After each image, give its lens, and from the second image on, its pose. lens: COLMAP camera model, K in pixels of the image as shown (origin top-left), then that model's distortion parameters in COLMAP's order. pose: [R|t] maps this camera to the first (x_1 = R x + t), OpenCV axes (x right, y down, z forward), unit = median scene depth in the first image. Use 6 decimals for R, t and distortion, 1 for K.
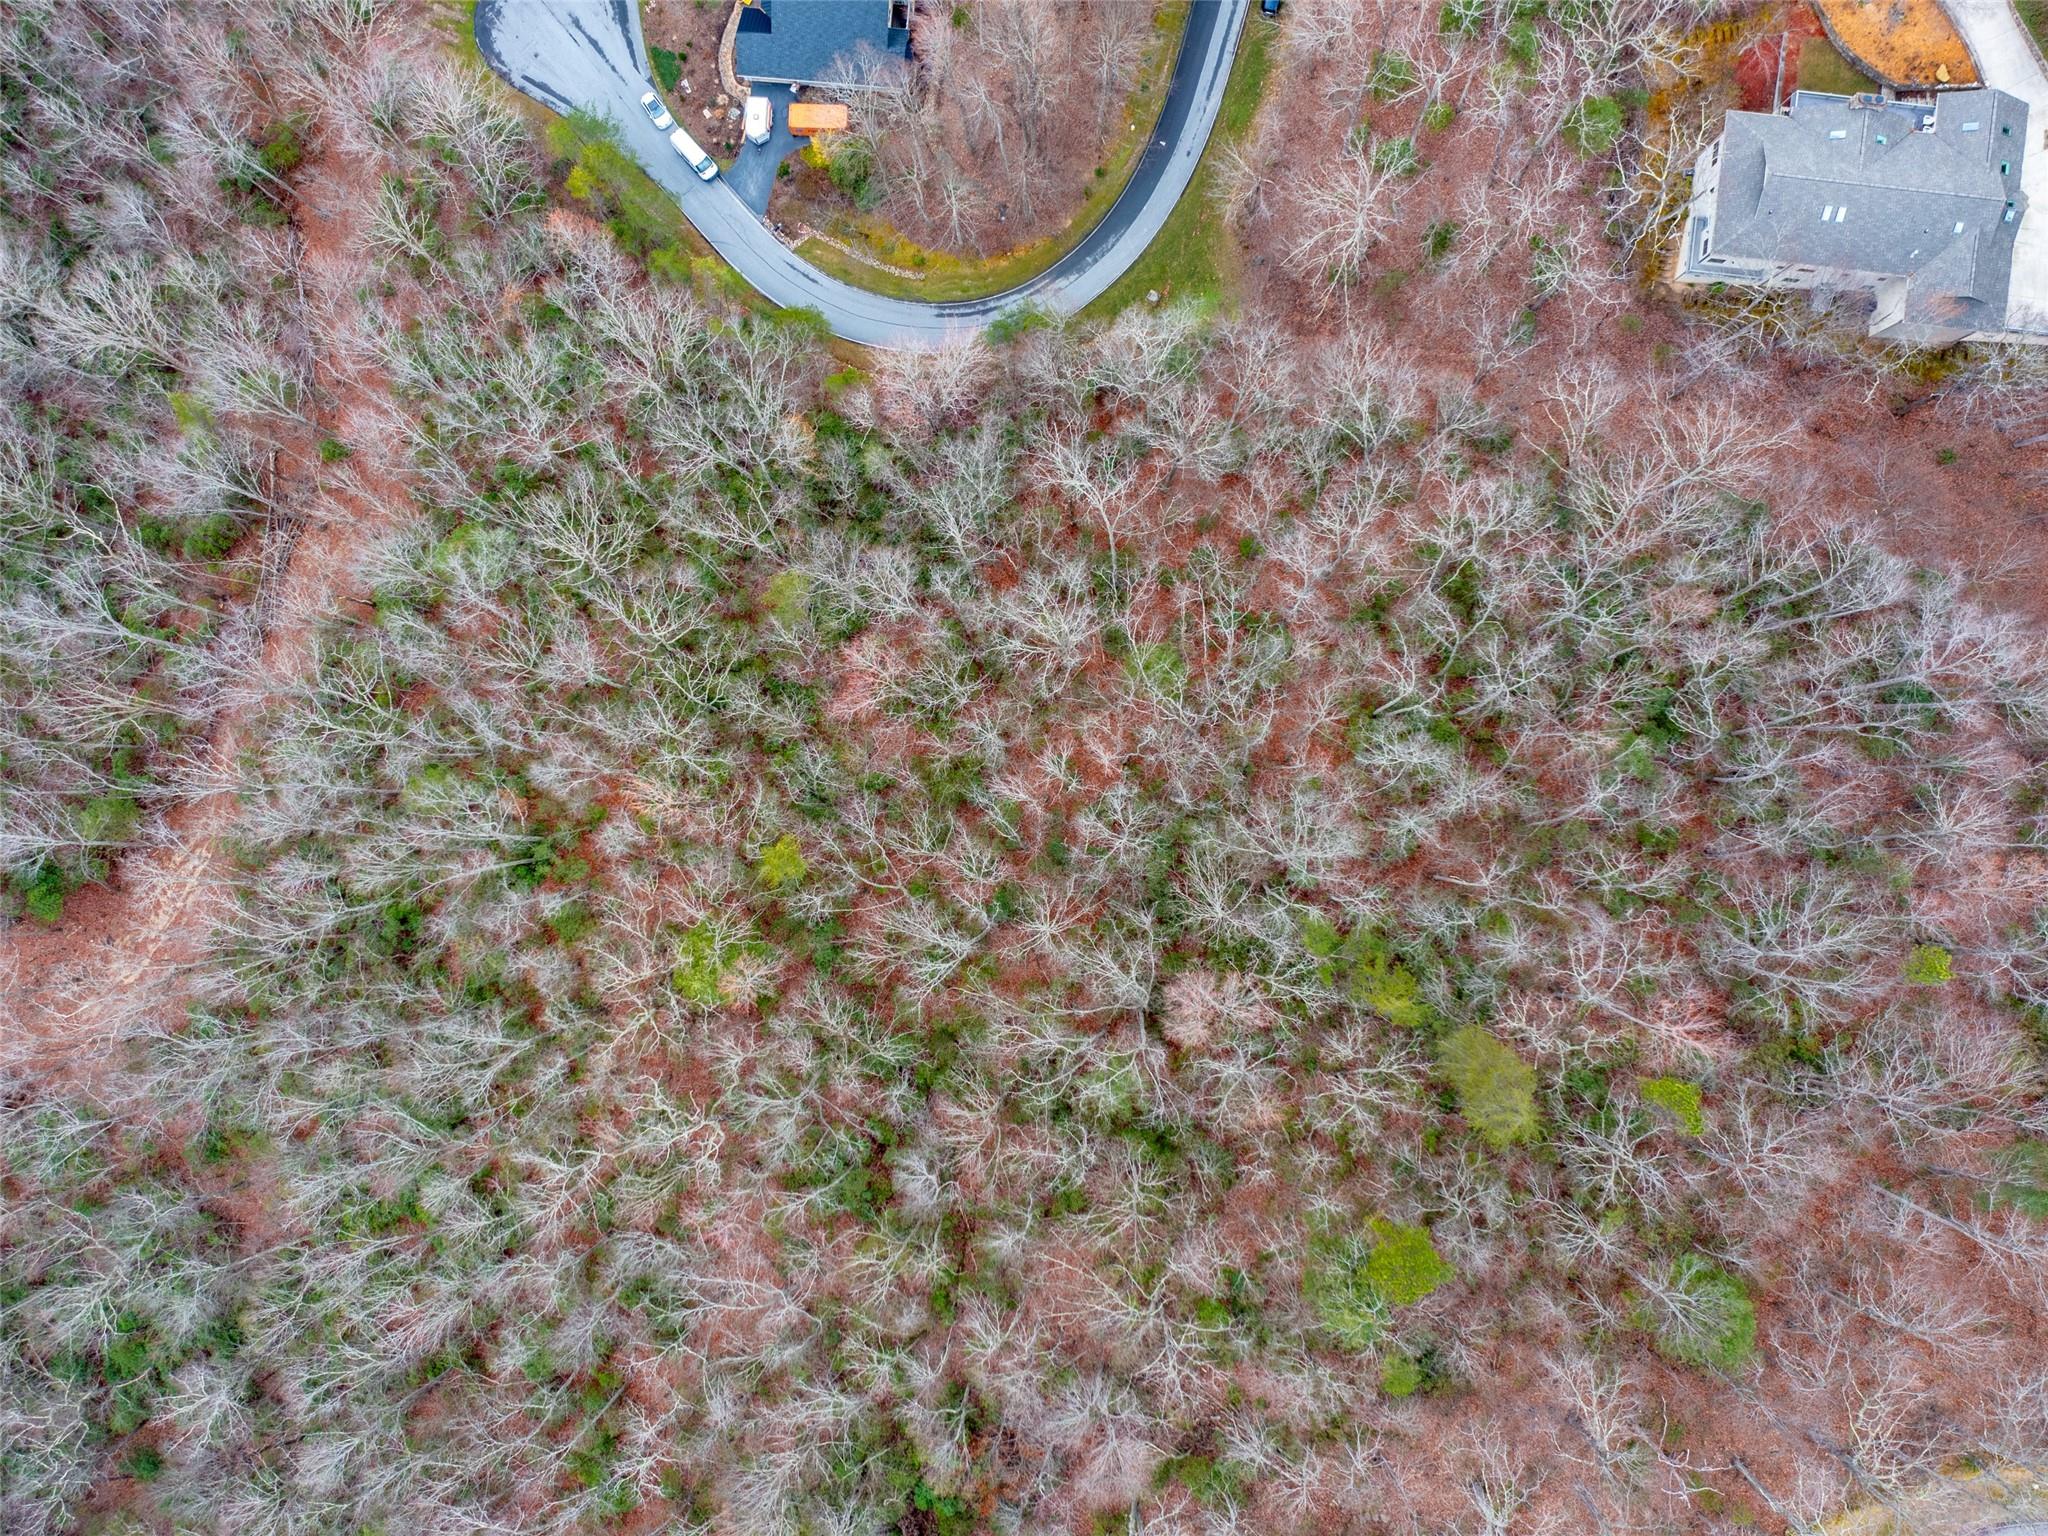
lens RADIAL K [[1796.0, 0, 1017.1], [0, 1796.0, 768.3], [0, 0, 1]] dist [-0.024182, -0.014723]
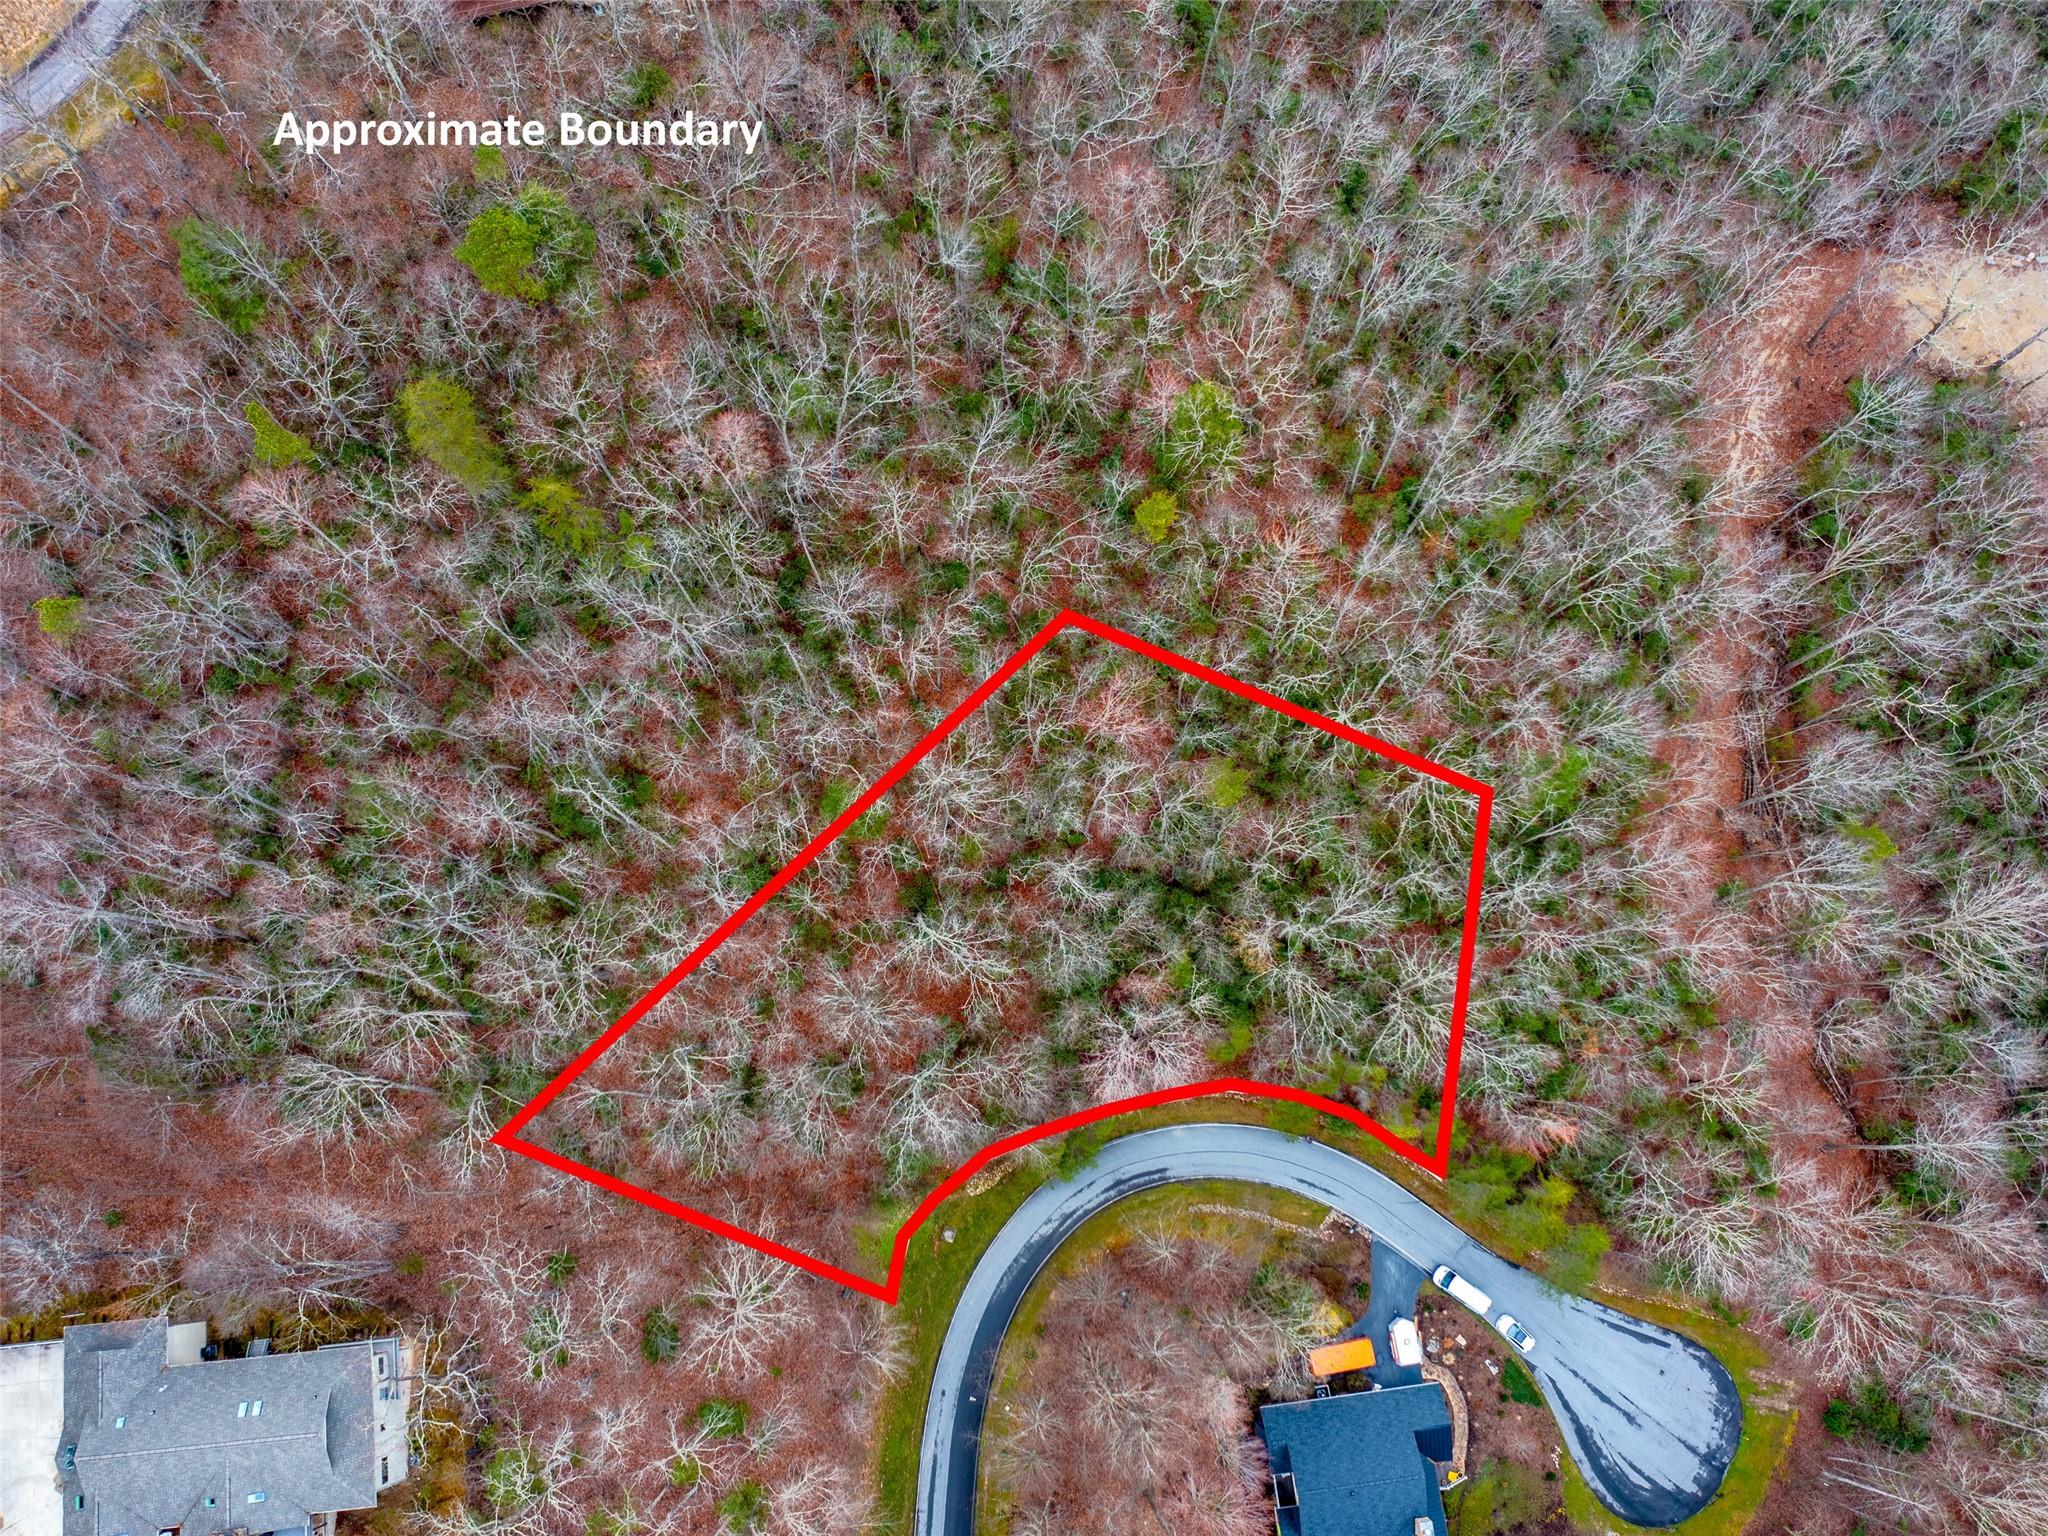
lens RADIAL K [[1796.0, 0, 1017.3], [0, 1796.0, 772.5], [0, 0, 1]] dist [-0.024182, -0.014723]
pose [[-0.973919, 0.226877, -0.002826, -0.012783], [-0.221440, -0.947714, 0.229787, -0.252331], [0.049455, 0.224419, 0.973237, 0.015788]]
